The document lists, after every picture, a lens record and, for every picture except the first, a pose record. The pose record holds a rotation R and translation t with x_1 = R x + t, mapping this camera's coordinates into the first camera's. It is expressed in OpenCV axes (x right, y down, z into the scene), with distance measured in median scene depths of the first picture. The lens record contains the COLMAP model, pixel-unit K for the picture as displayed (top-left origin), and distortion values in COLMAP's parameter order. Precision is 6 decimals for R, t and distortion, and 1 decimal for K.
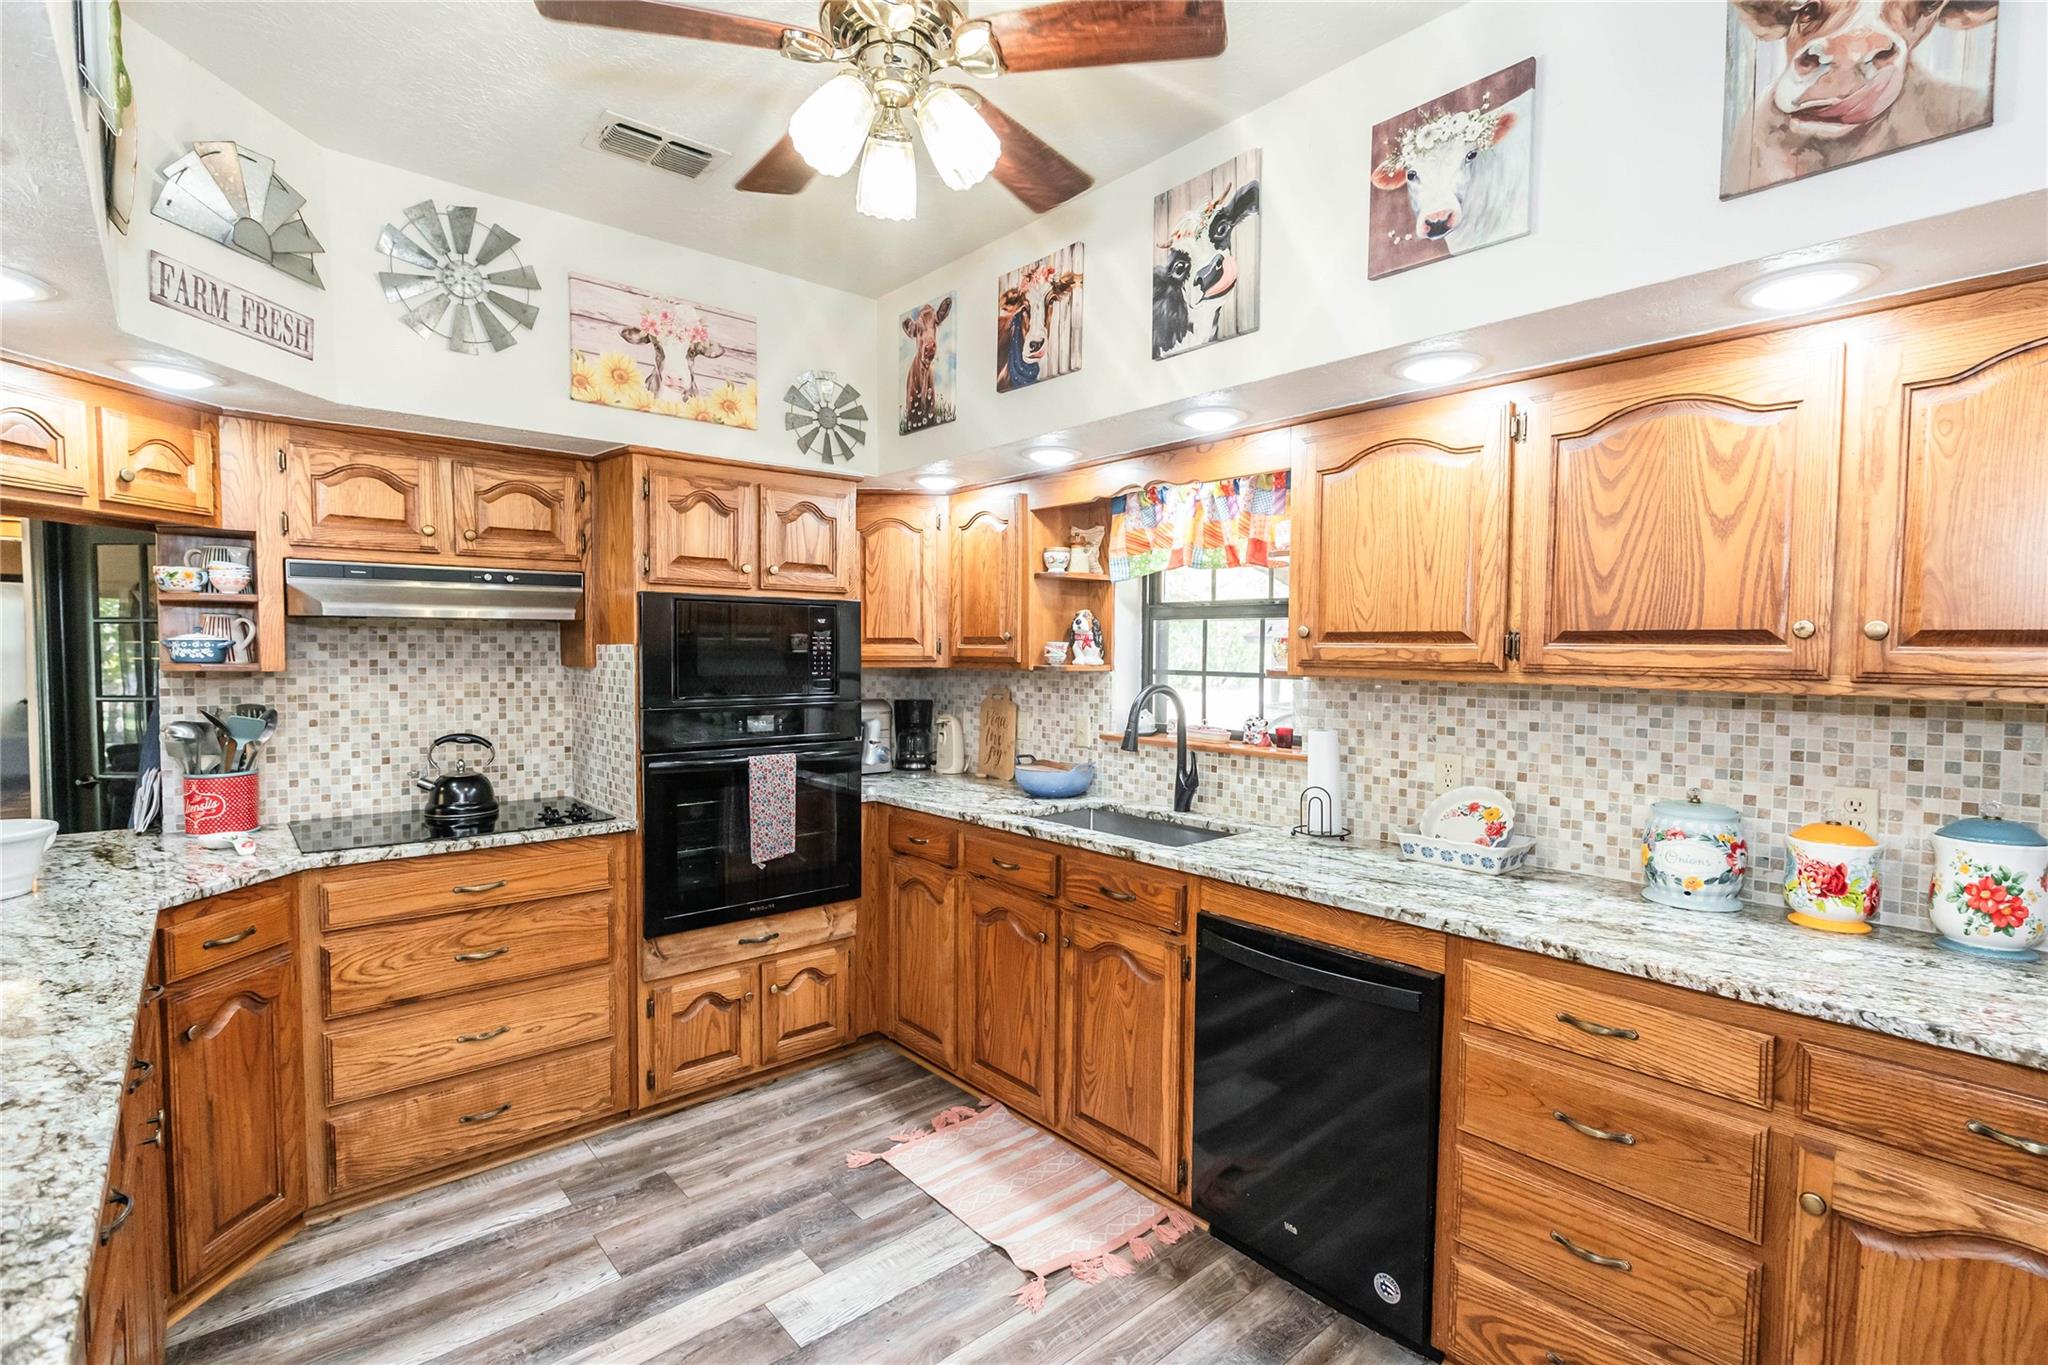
lens RADIAL K [[938.3, 0, 1026.1], [0, 938.3, 687.4], [0, 0, 1]] dist [-0.008228, 0.001420]
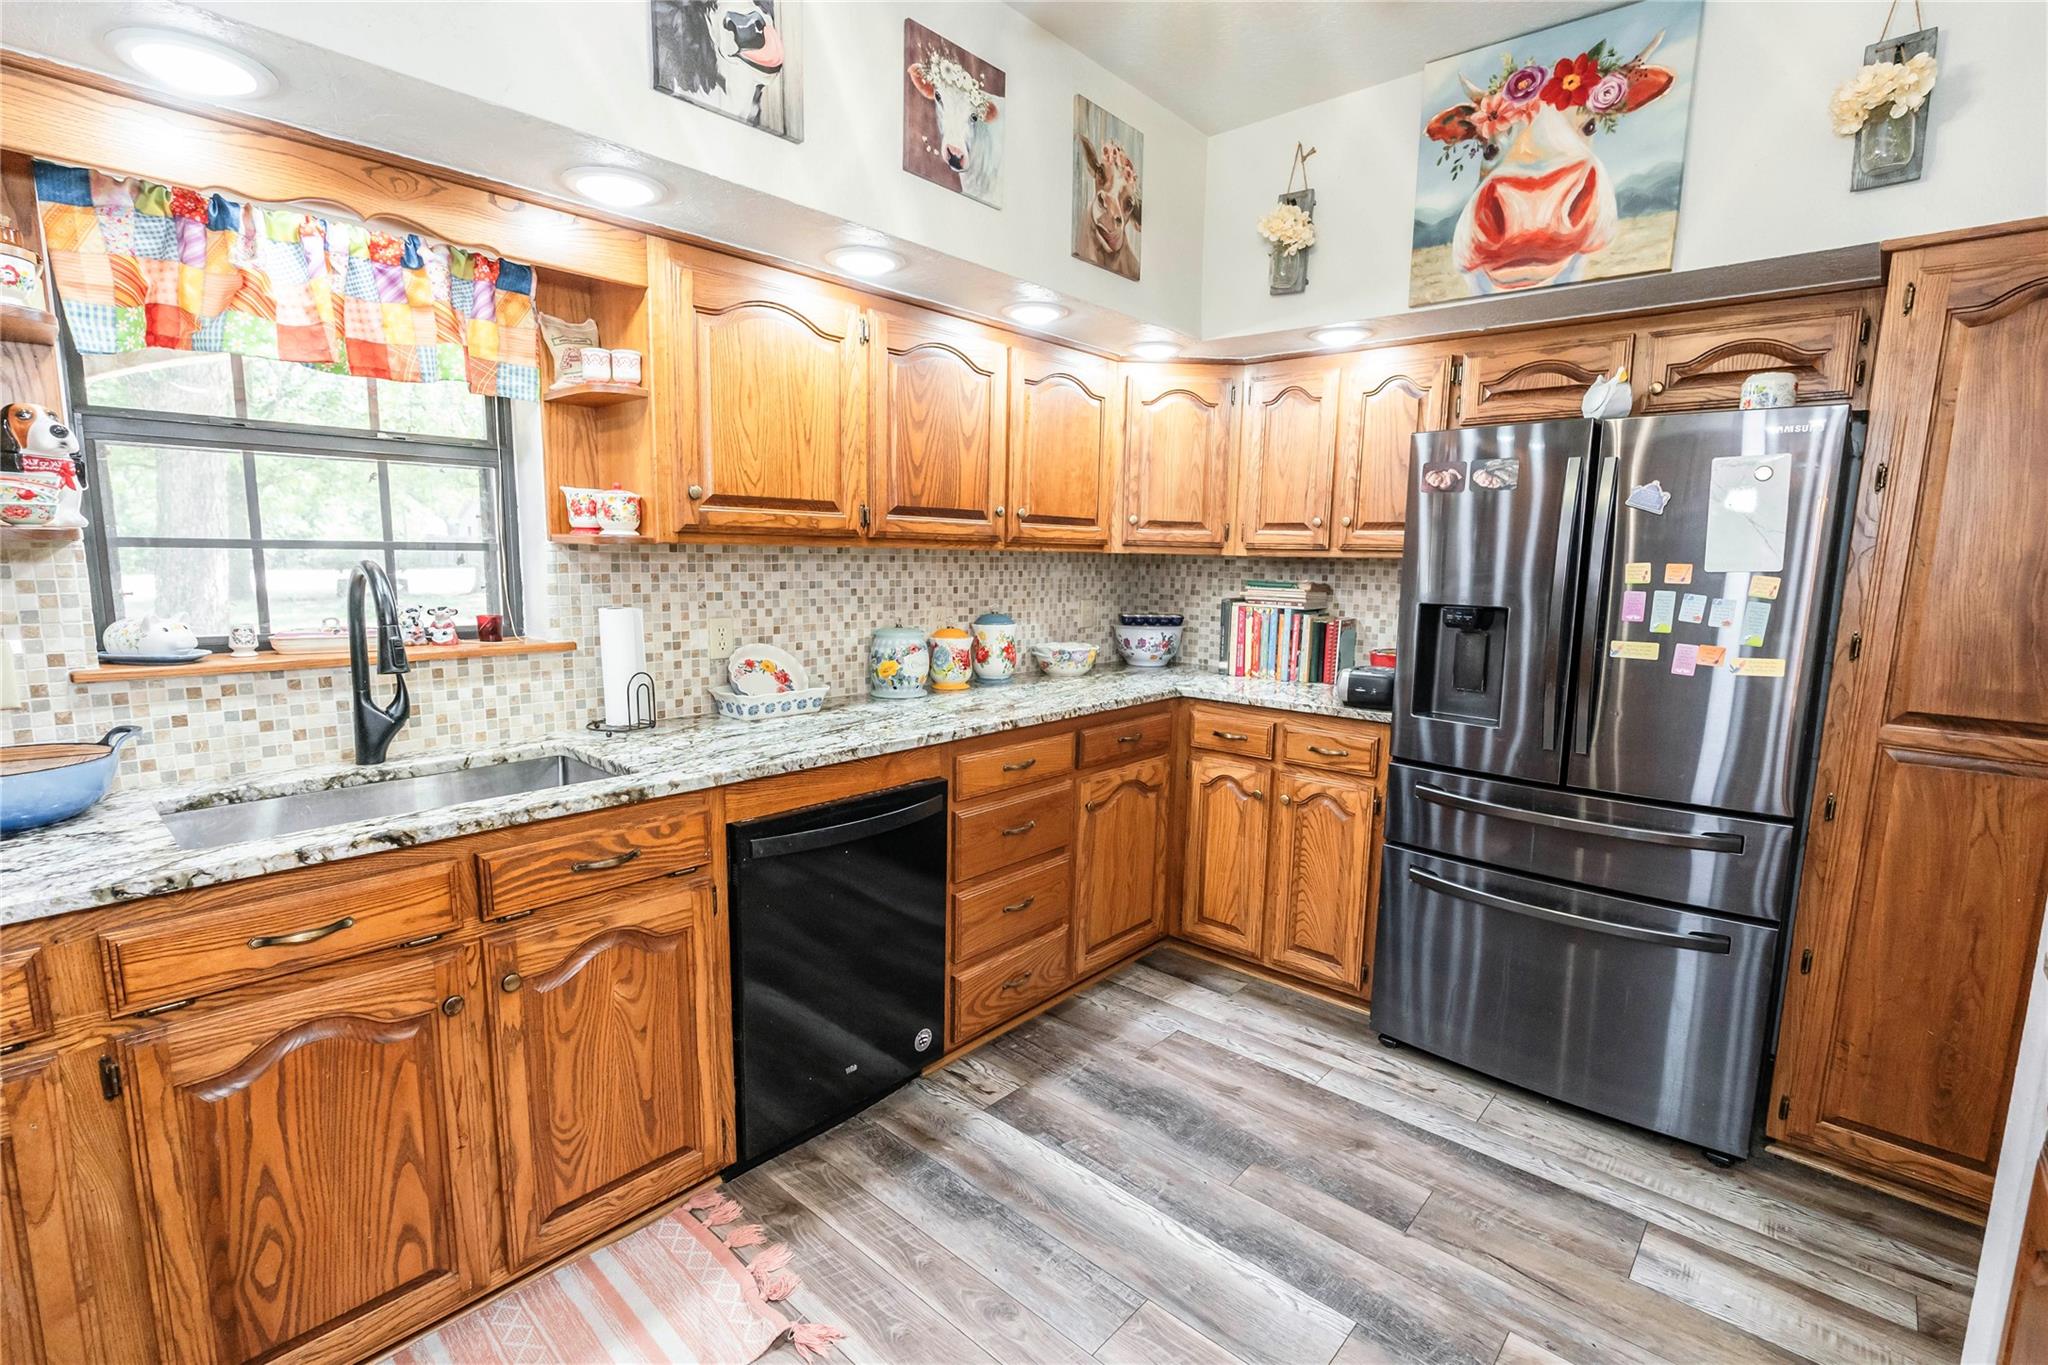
lens RADIAL K [[938.3, 0, 1026.1], [0, 938.3, 687.4], [0, 0, 1]] dist [-0.008228, 0.001420]
pose [[-0.122031, -0.155996, 0.980191, -0.606803], [0.021061, 0.986942, 0.159693, -0.011932], [-0.992303, 0.040131, -0.117152, 0.770571]]
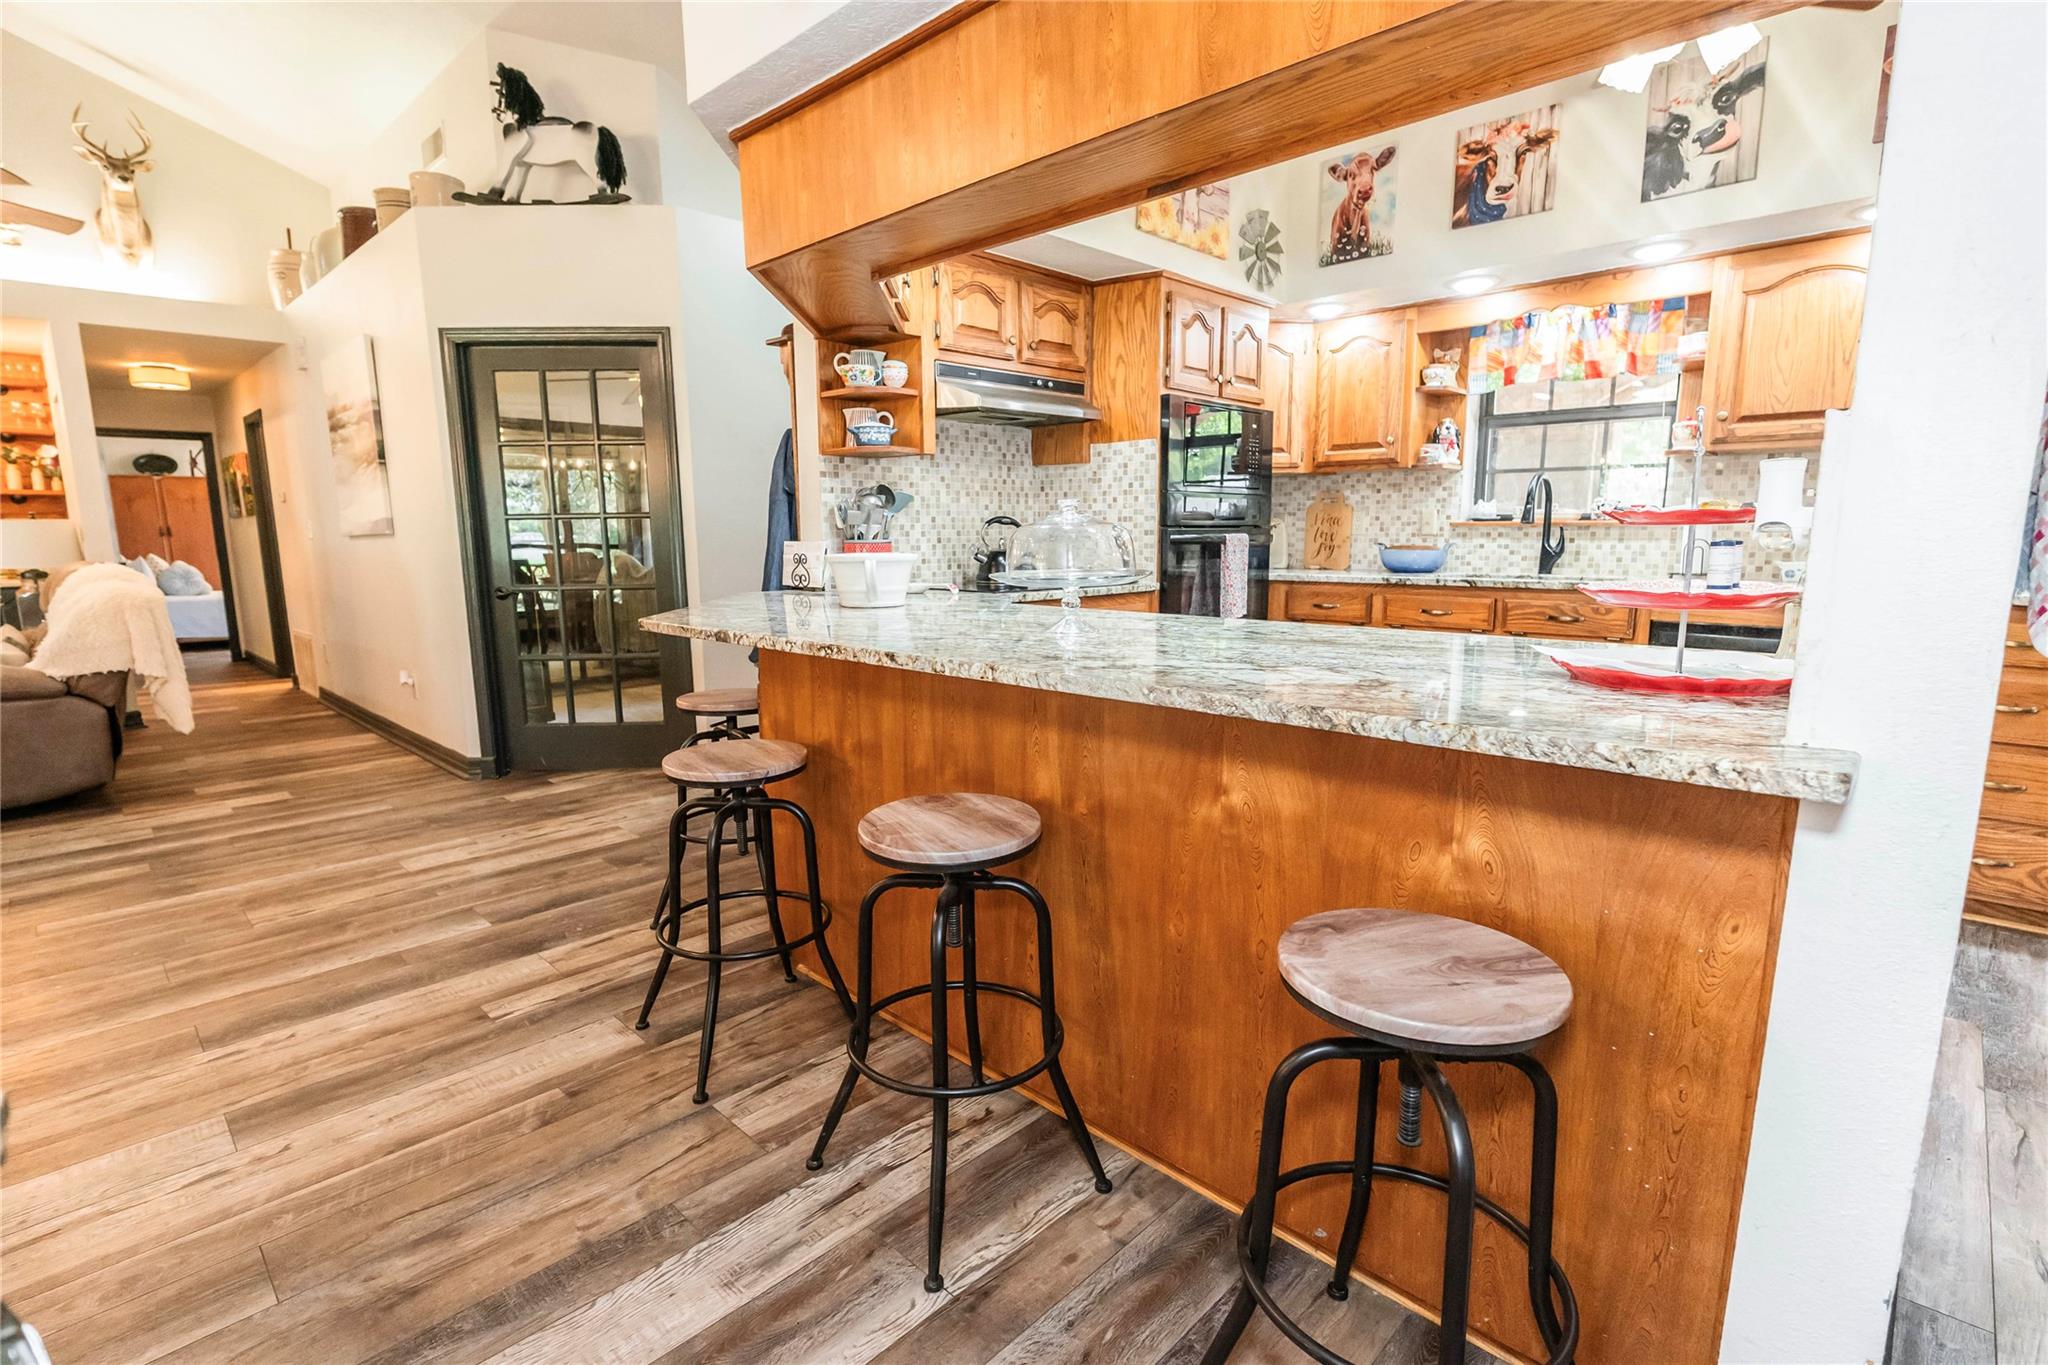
lens RADIAL K [[962.4, 0, 1028.0], [0, 962.4, 686.7], [0, 0, 1]] dist [-0.008393, 0.002216]
pose [[0.996044, -0.027644, 0.084456, -0.794480], [0.017299, 0.992521, 0.120845, 0.137805], [-0.087165, -0.118906, 0.989072, -0.311064]]
